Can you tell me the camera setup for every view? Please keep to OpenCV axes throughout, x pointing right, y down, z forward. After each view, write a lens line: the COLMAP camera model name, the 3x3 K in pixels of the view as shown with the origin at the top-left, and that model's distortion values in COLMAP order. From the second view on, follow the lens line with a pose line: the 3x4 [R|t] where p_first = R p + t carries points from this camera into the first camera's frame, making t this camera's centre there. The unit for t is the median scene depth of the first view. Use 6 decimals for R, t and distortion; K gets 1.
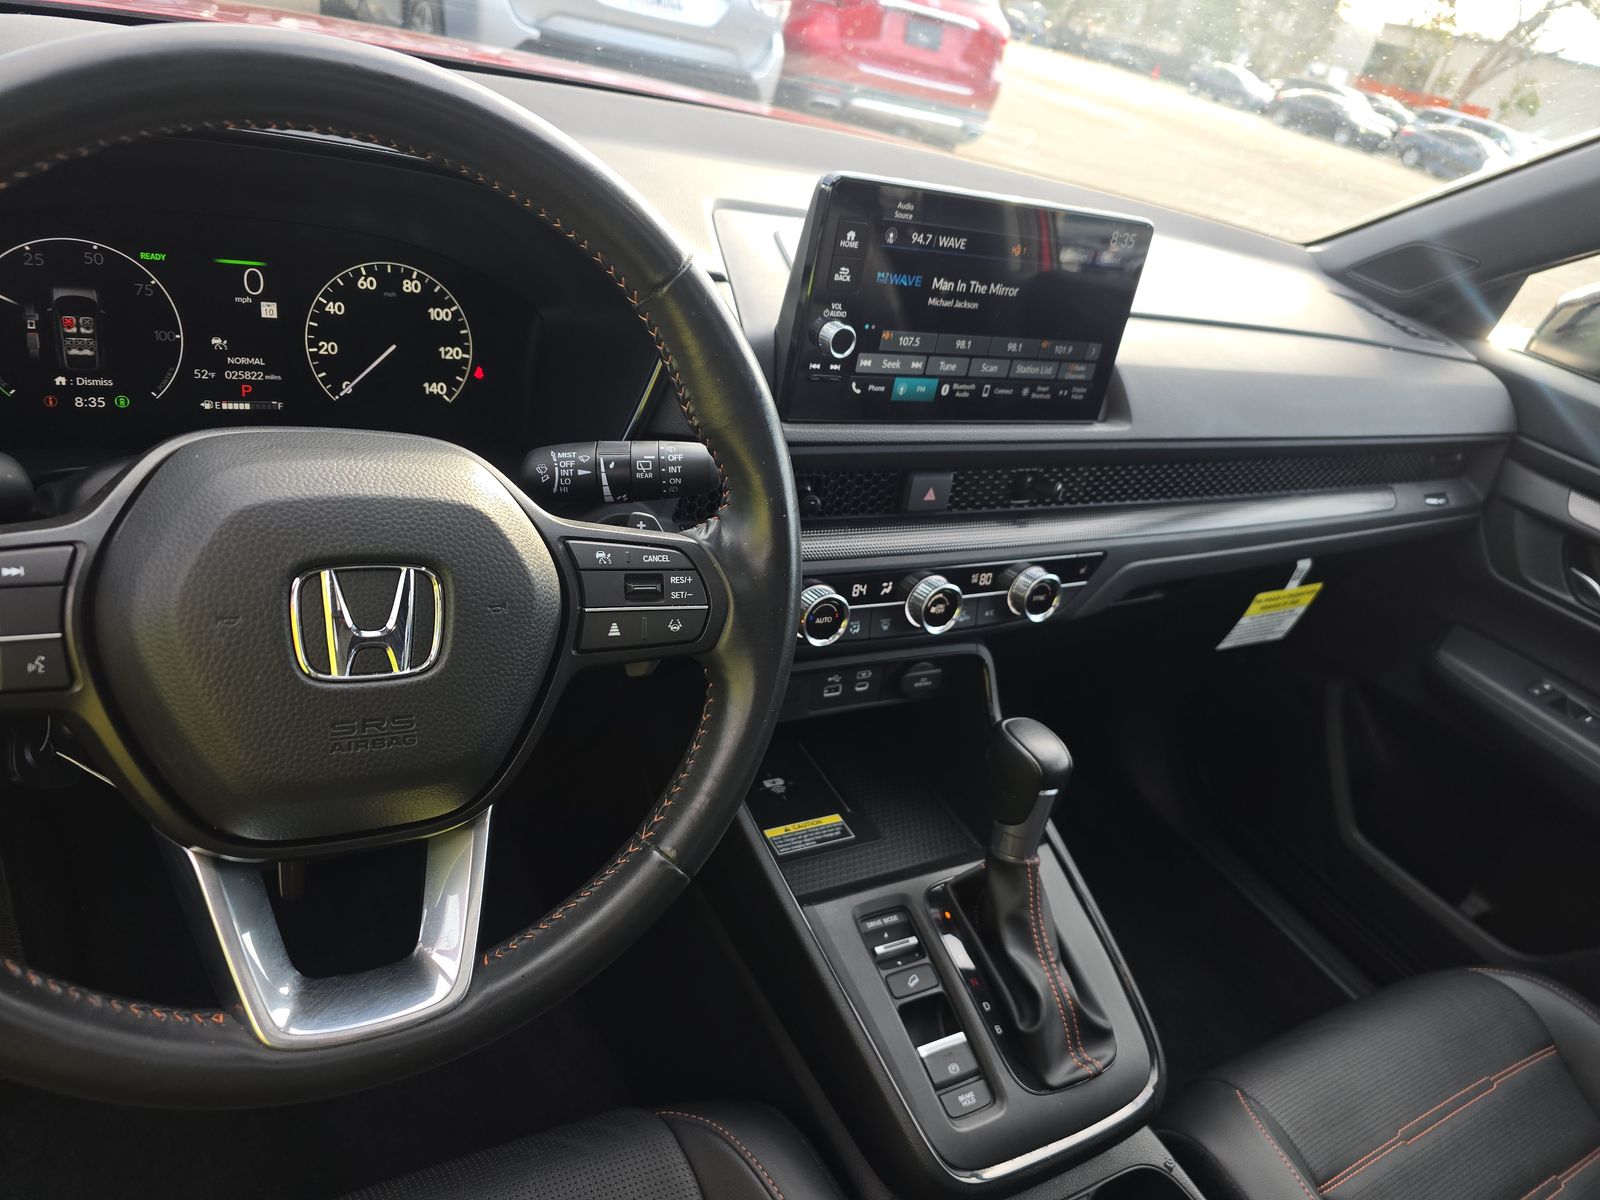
lens RADIAL K [[1076.6, 0, 800.0], [0, 1076.6, 600.0], [0, 0, 1]] dist [0.034360, -0.038709]
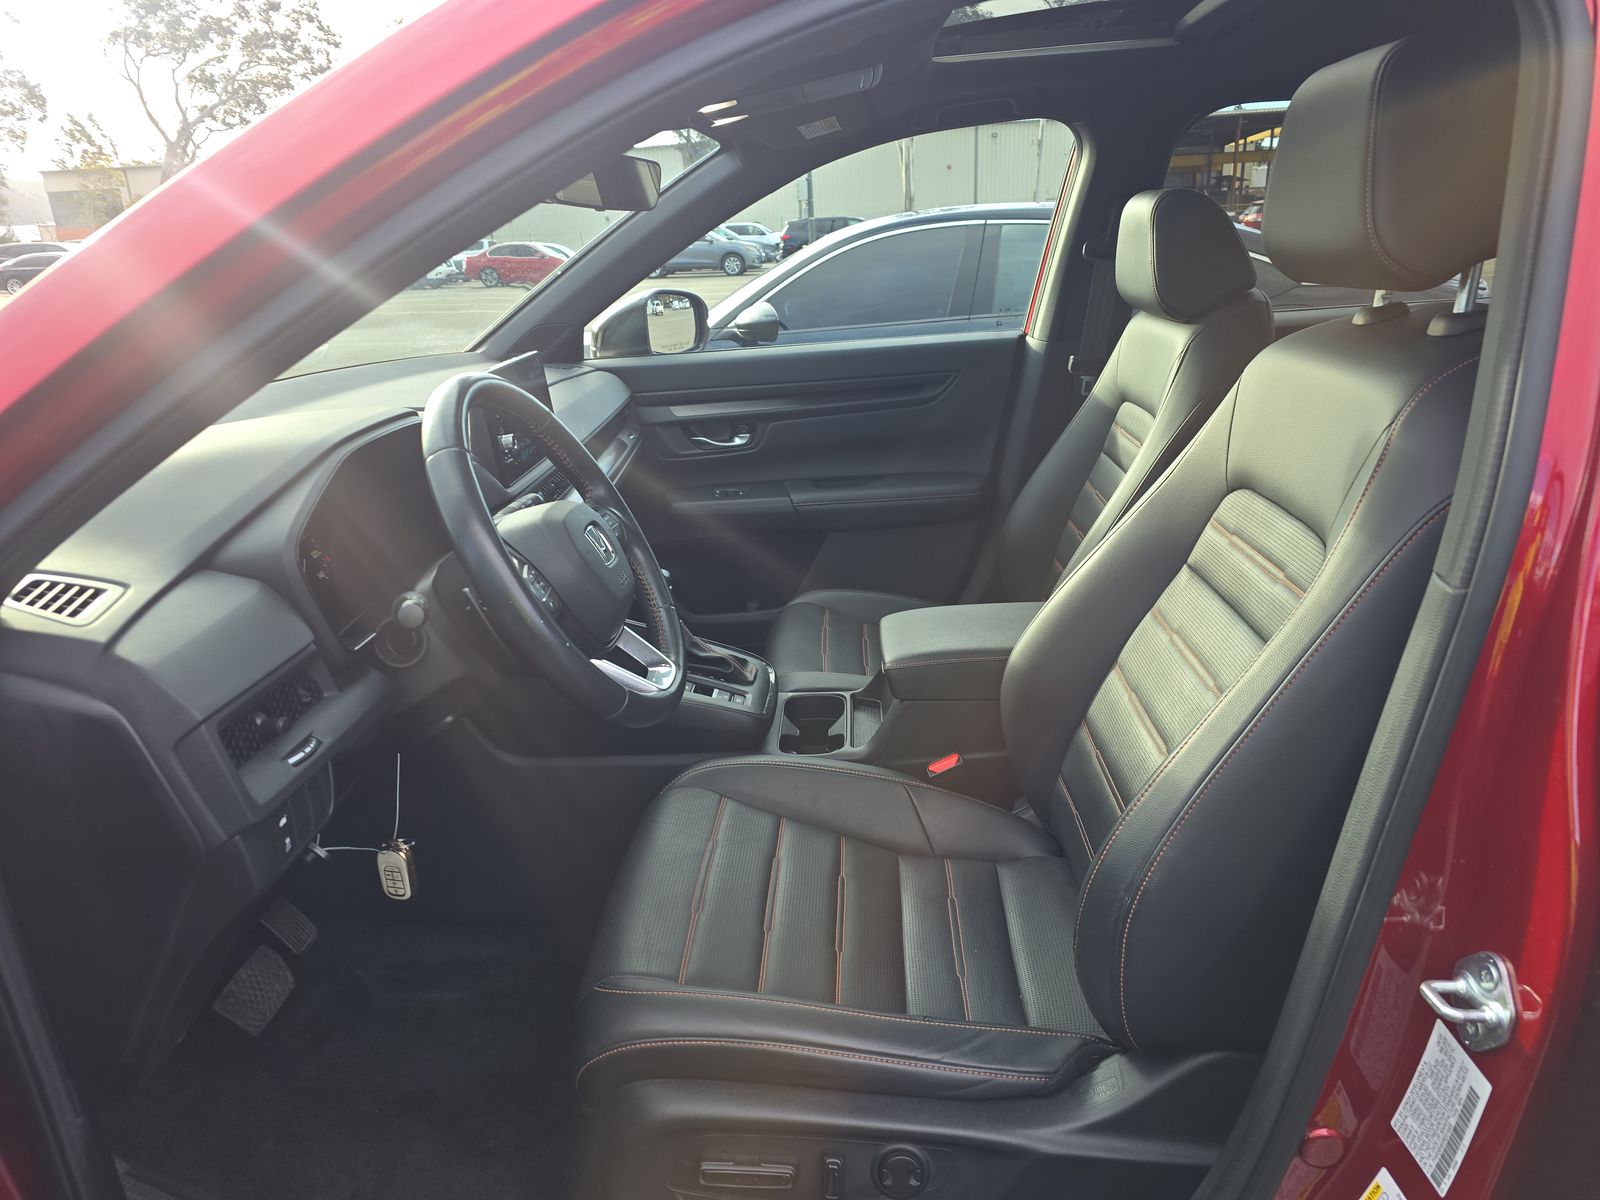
lens RADIAL K [[1076.6, 0, 800.0], [0, 1076.6, 600.0], [0, 0, 1]] dist [0.034360, -0.038709]
pose [[0.497091, -0.501565, 0.708049, -0.813393], [0.566289, 0.805795, 0.173238, -0.020969], [-0.657432, 0.314845, 0.684584, -0.451629]]
